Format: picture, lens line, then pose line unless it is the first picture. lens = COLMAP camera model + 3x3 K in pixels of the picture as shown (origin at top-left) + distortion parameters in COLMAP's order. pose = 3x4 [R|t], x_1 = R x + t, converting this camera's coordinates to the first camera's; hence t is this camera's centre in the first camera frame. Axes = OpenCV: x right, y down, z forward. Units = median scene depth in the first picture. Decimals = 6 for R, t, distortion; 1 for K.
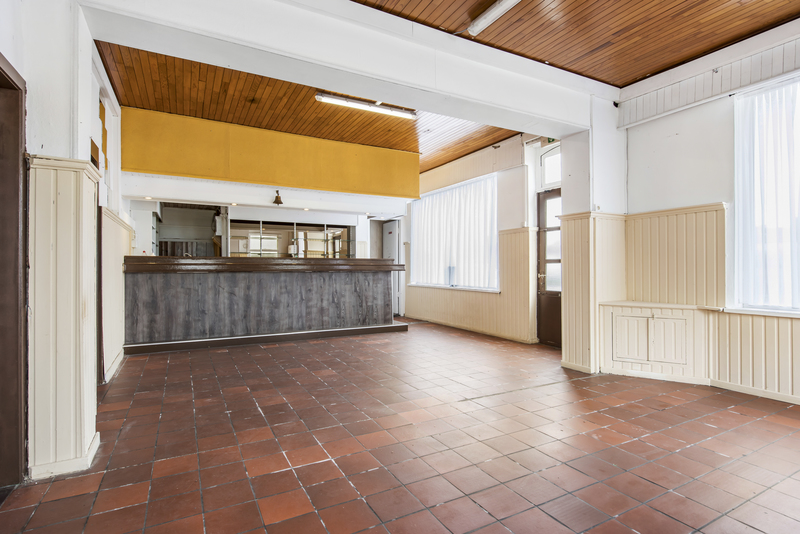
lens RADIAL K [[413.5, 0, 400.9], [0, 413.5, 267.5], [0, 0, 1]] dist [0.002072, -0.000406]
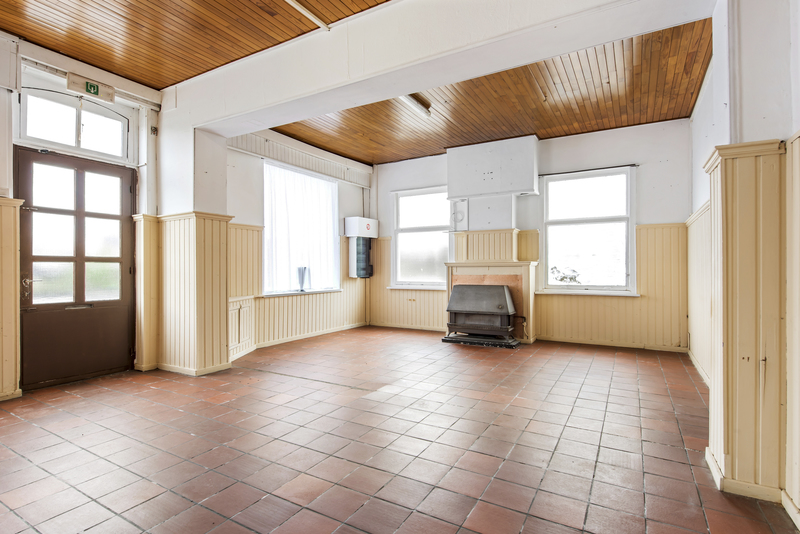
lens RADIAL K [[401.7, 0, 399.0], [0, 401.7, 266.1], [0, 0, 1]] dist [0.004393, -0.000095]
pose [[-0.533656, 0.000888, 0.845701, -0.784182], [-0.003171, 0.999990, -0.003051, -0.006125], [-0.845696, -0.004309, -0.533648, 1.409803]]
